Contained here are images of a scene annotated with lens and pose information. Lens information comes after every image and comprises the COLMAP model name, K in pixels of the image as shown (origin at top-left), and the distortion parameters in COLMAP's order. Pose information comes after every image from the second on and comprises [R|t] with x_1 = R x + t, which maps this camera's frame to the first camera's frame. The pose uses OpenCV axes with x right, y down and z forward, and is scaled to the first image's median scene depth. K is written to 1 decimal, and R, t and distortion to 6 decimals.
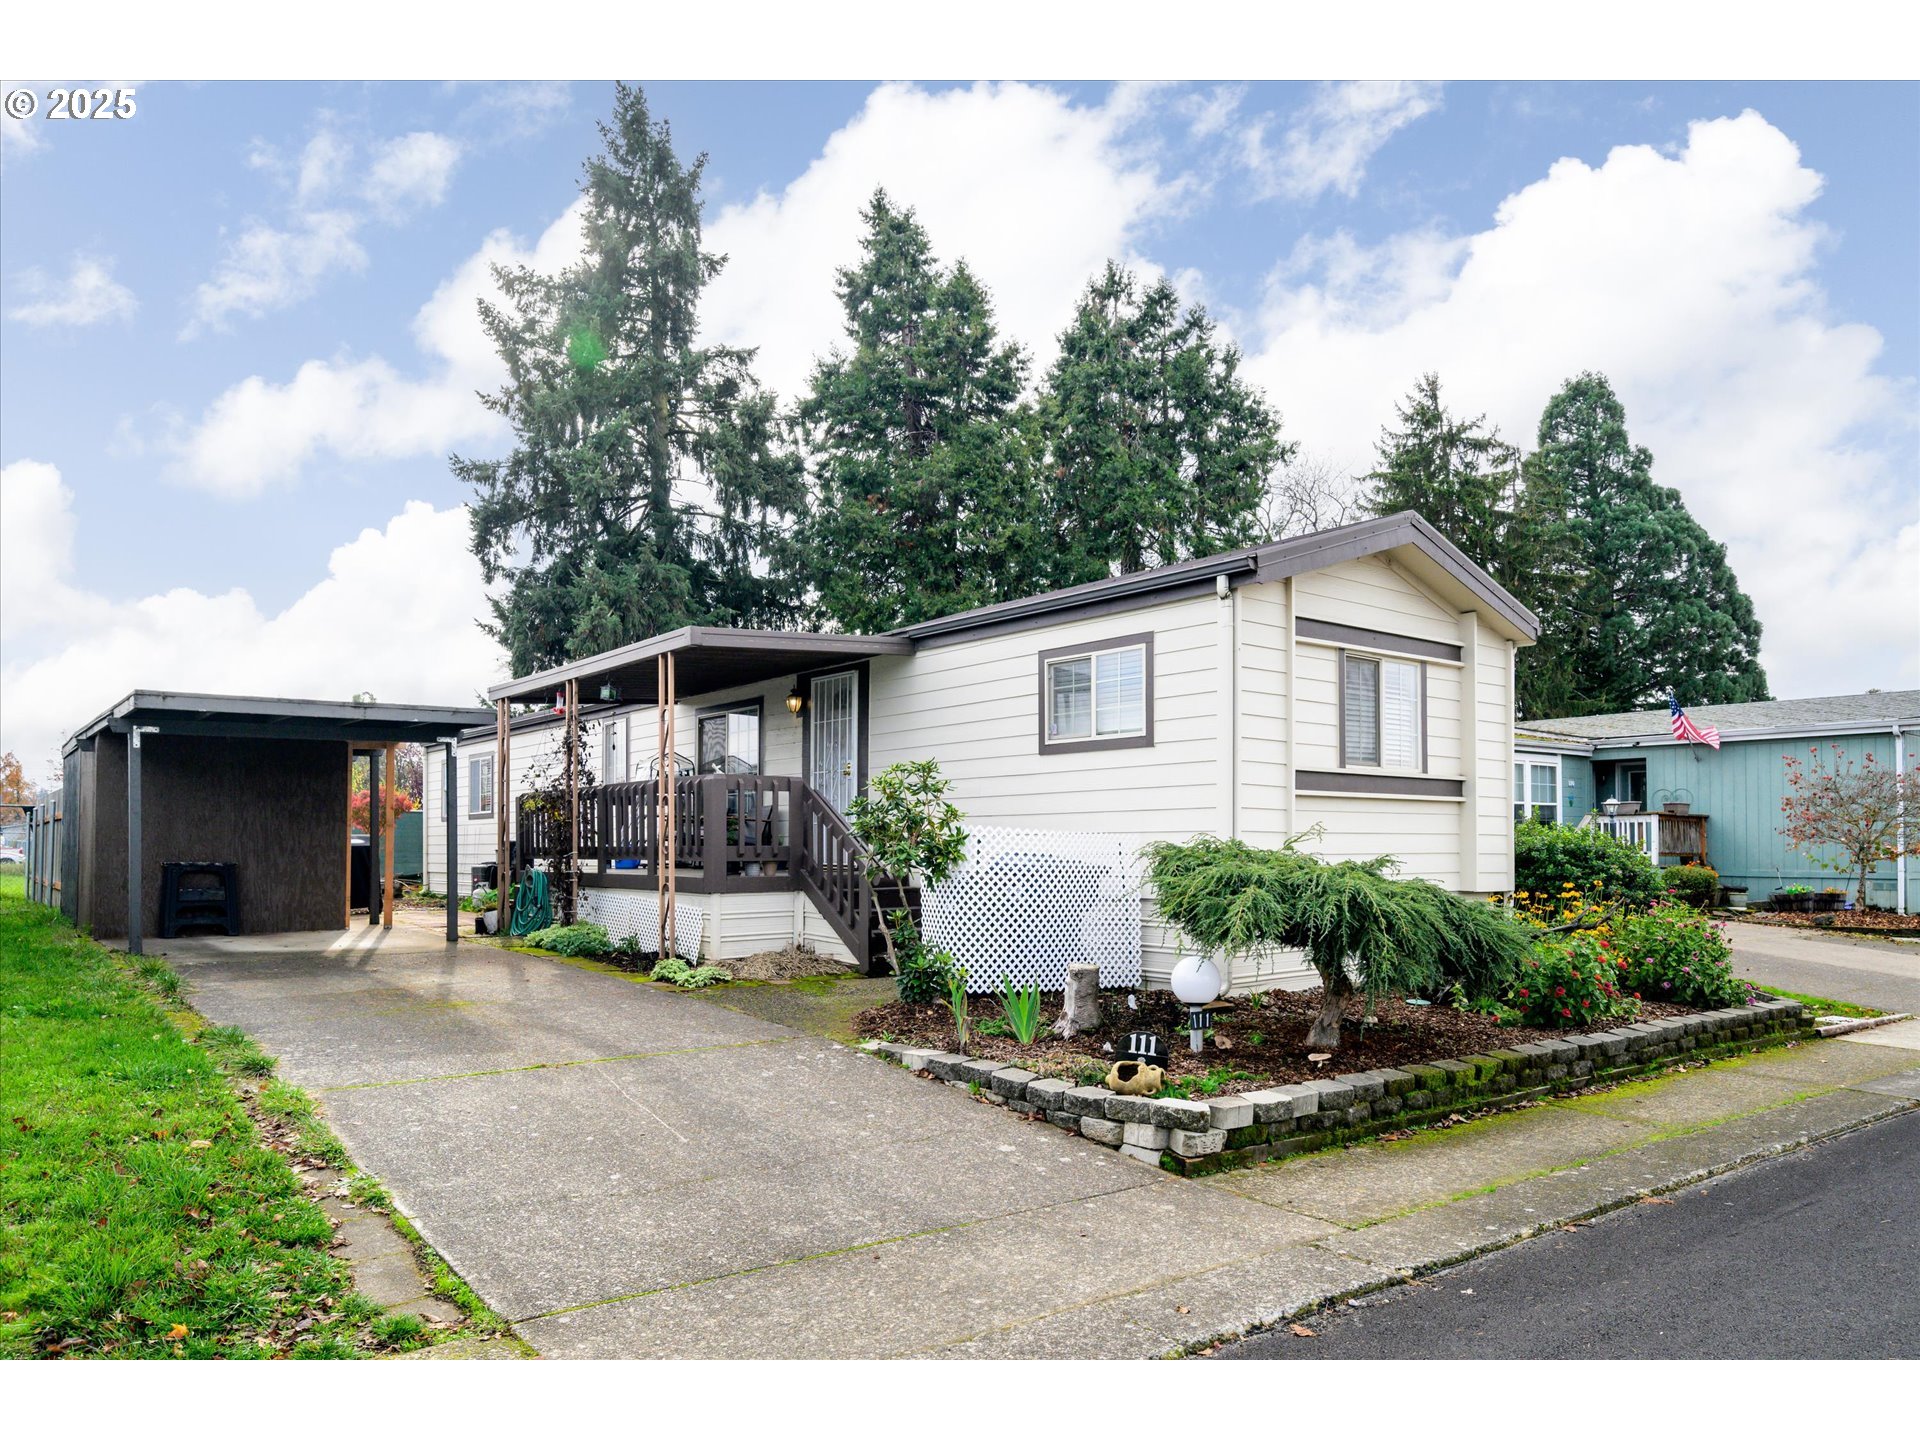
lens RADIAL K [[1324.1, 0, 975.5], [0, 1324.1, 795.9], [0, 0, 1]] dist [-0.003810, 0.006670]
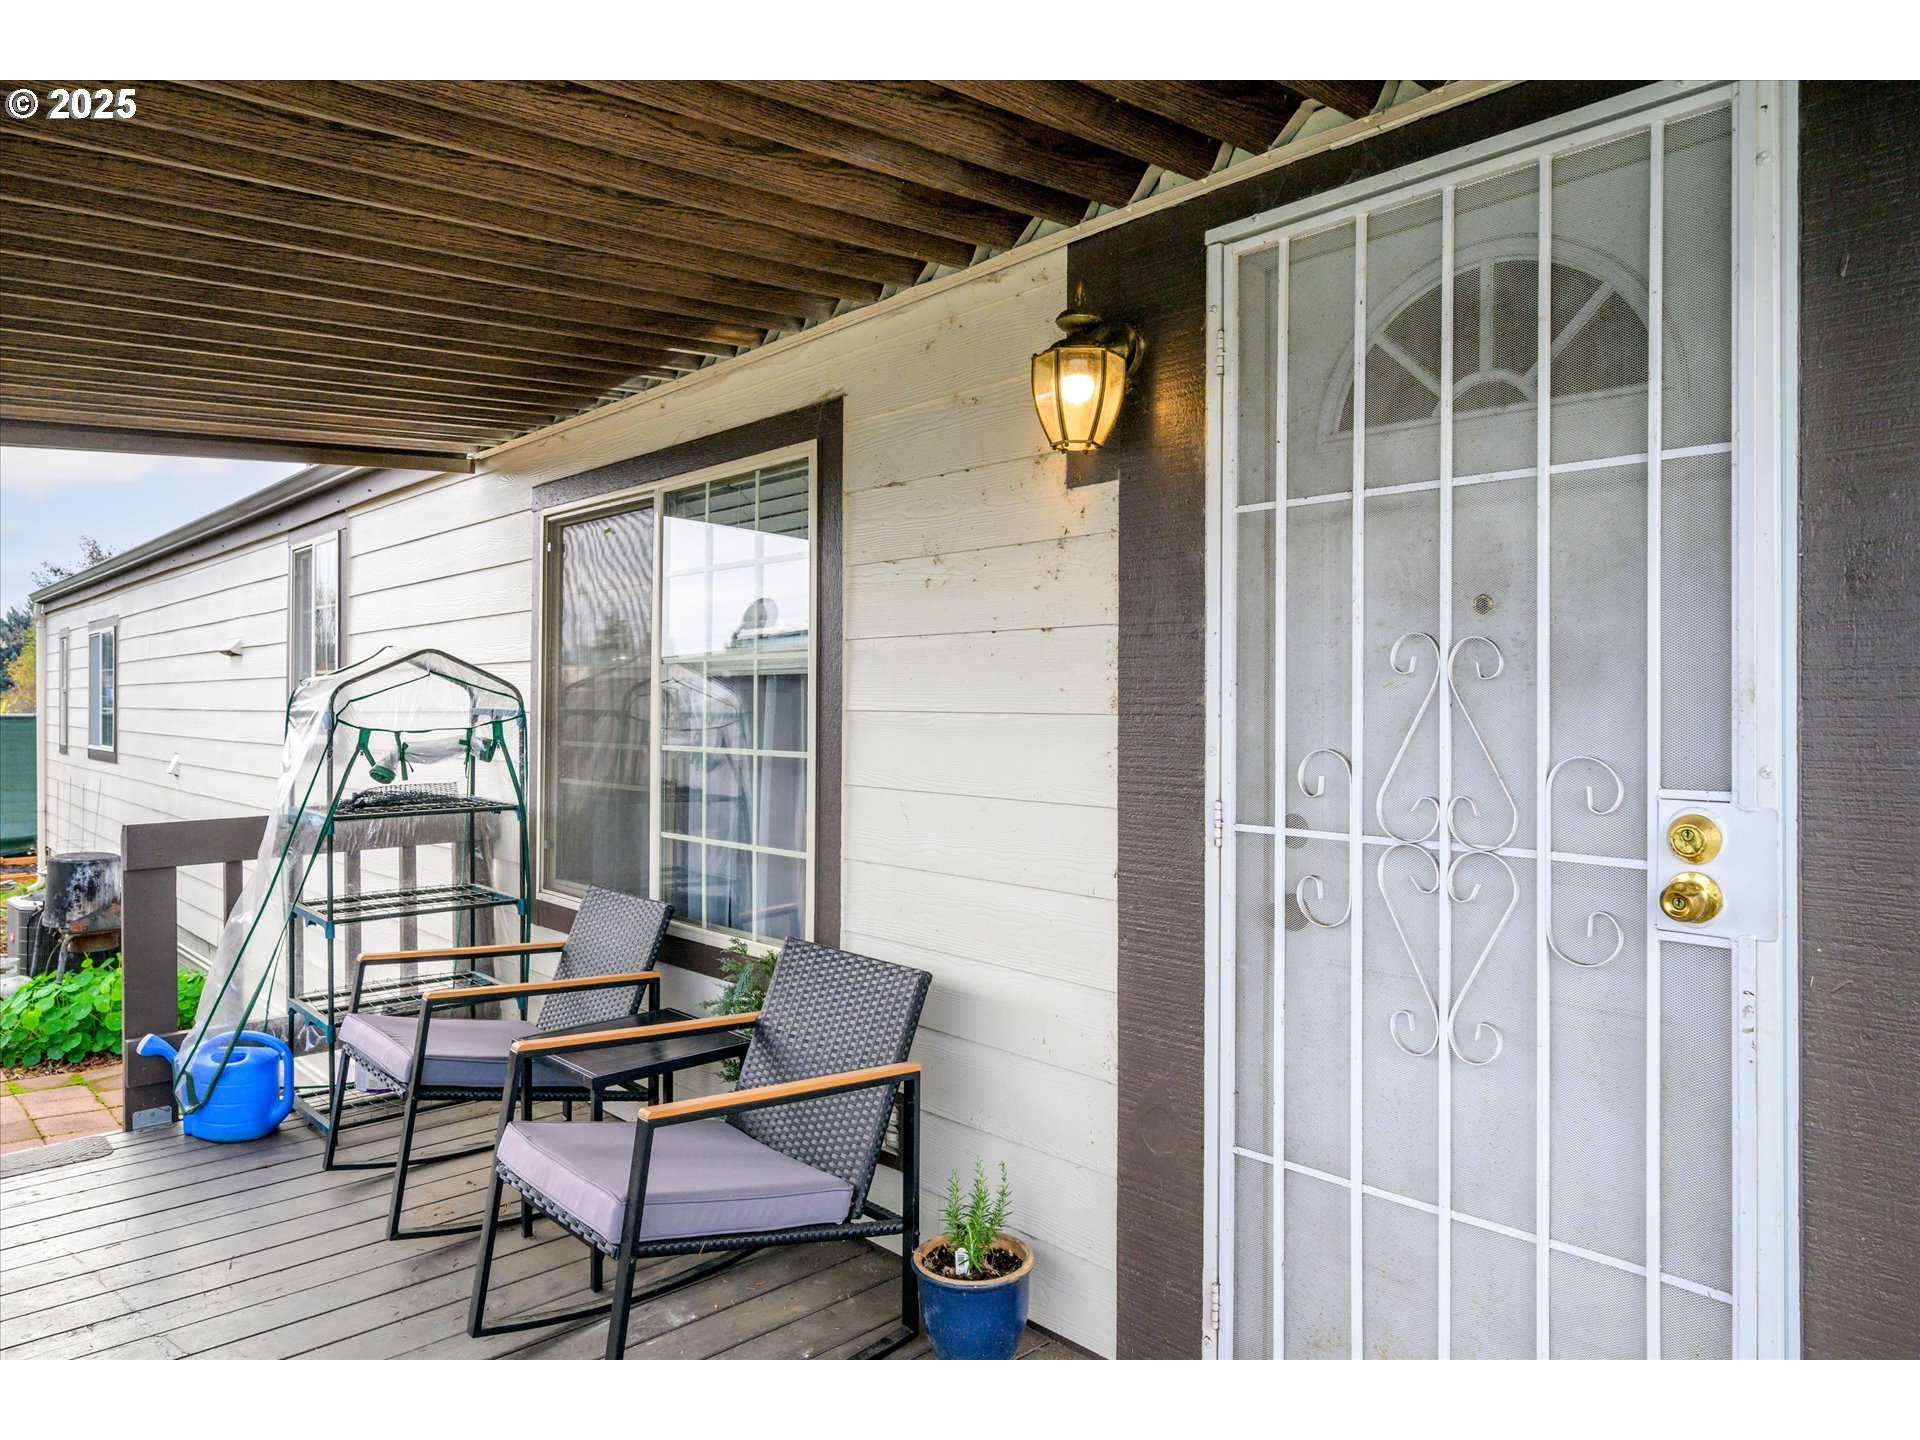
lens RADIAL K [[1324.1, 0, 957.3], [0, 1324.1, 711.4], [0, 0, 1]] dist [-0.003810, 0.006670]
pose [[0.998521, 0.011899, 0.053058, -0.170391], [-0.013976, 0.999144, 0.038942, -0.038456], [-0.052549, -0.039626, 0.997832, 0.882831]]
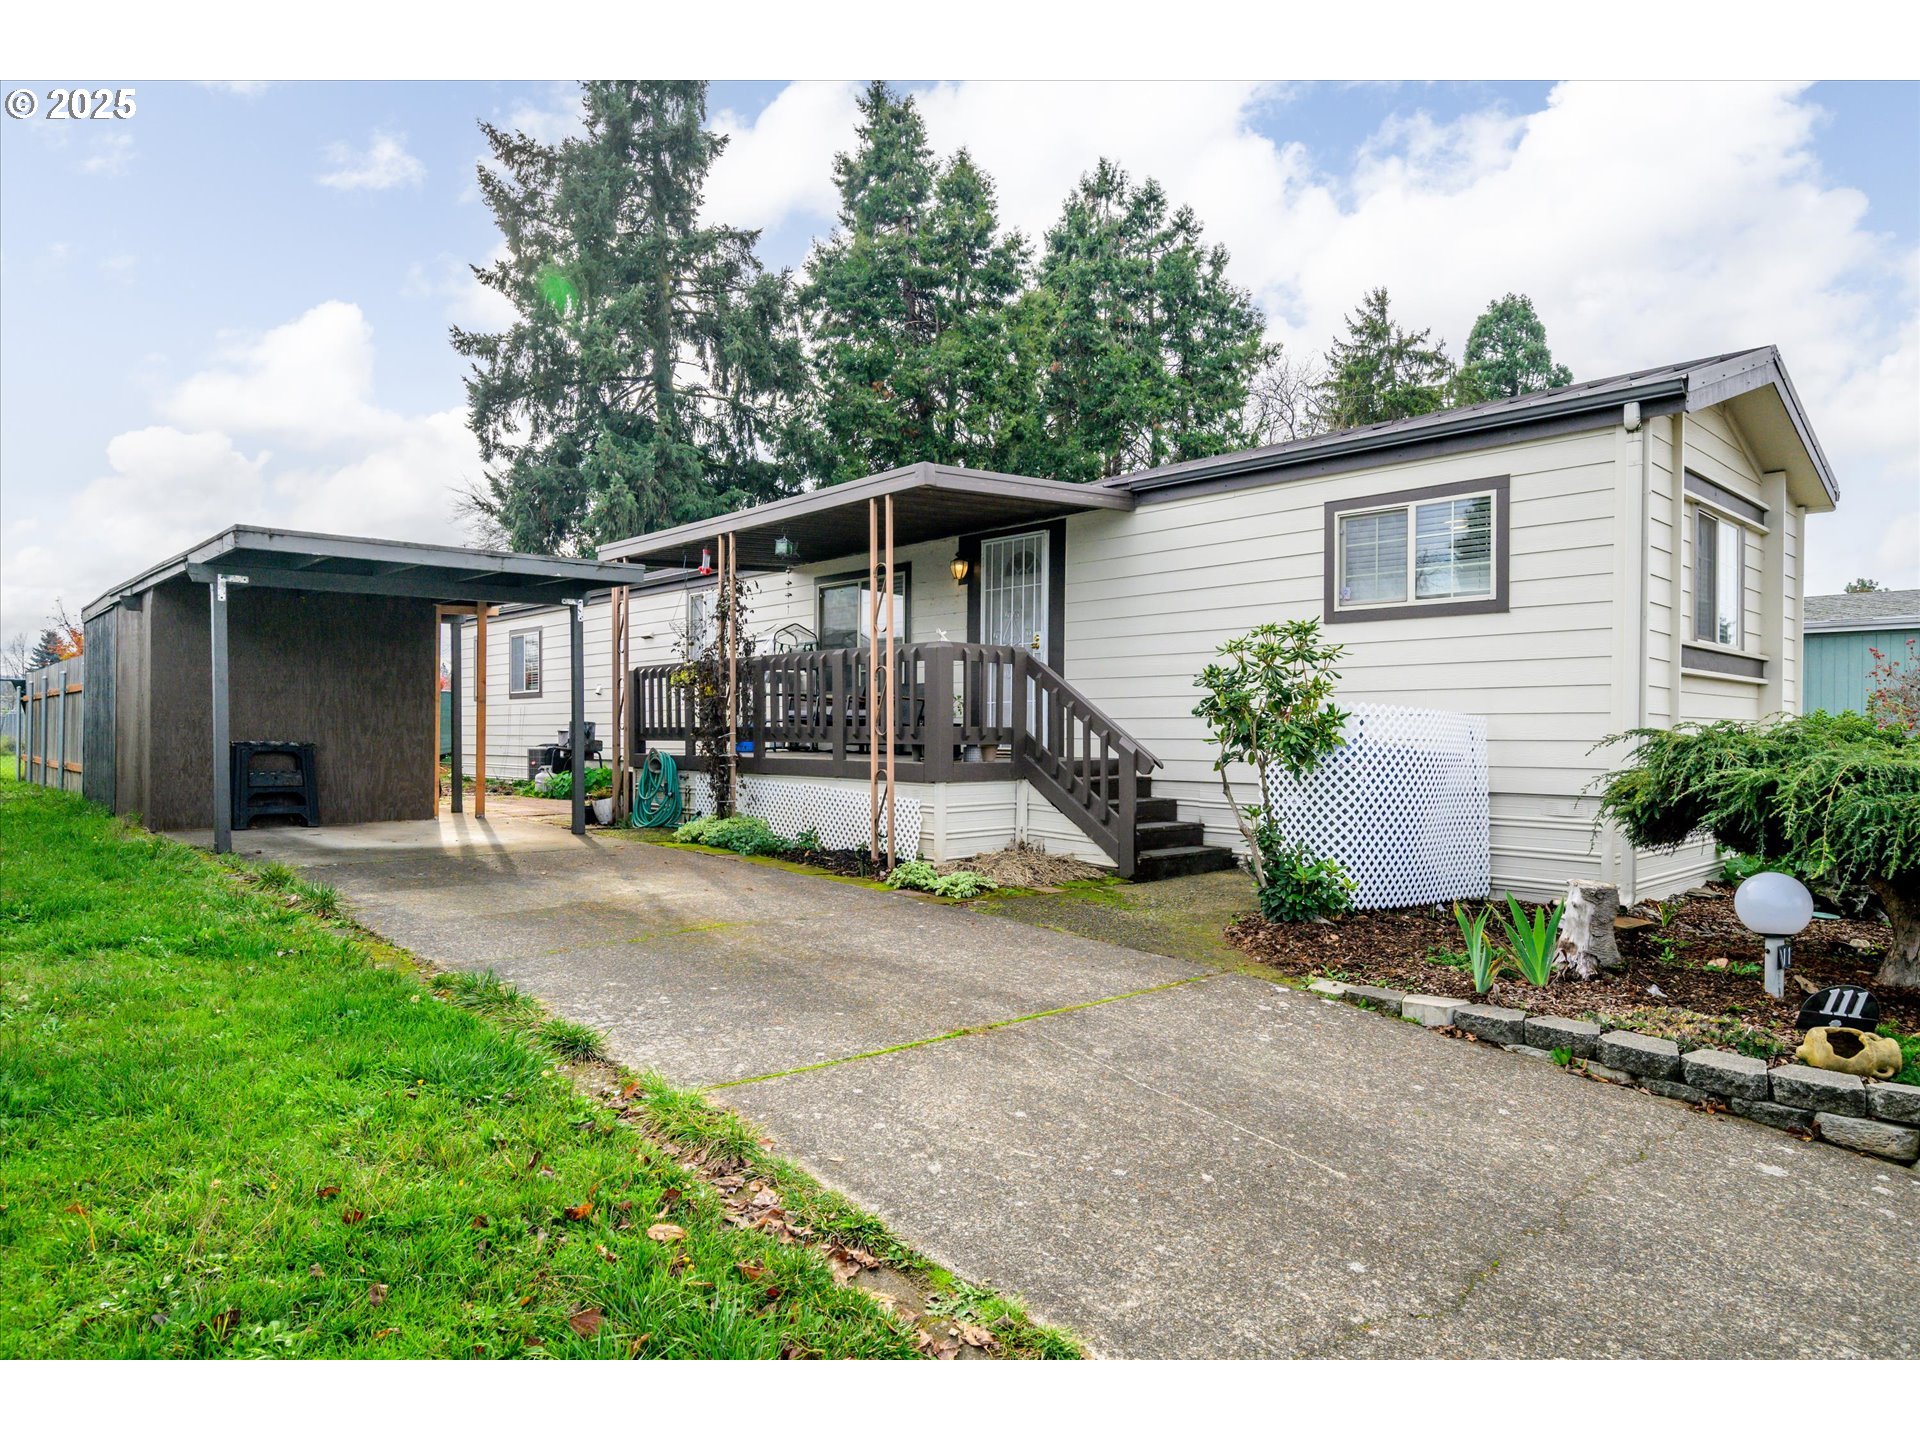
lens RADIAL K [[1209.0, 0, 960.1], [0, 1209.0, 726.0], [0, 0, 1]] dist [-0.003975, 0.001102]
pose [[0.997590, 0.008493, 0.068867, -0.203054], [-0.010656, 0.999460, 0.031094, 0.011376], [-0.068566, -0.031753, 0.997141, 0.196066]]
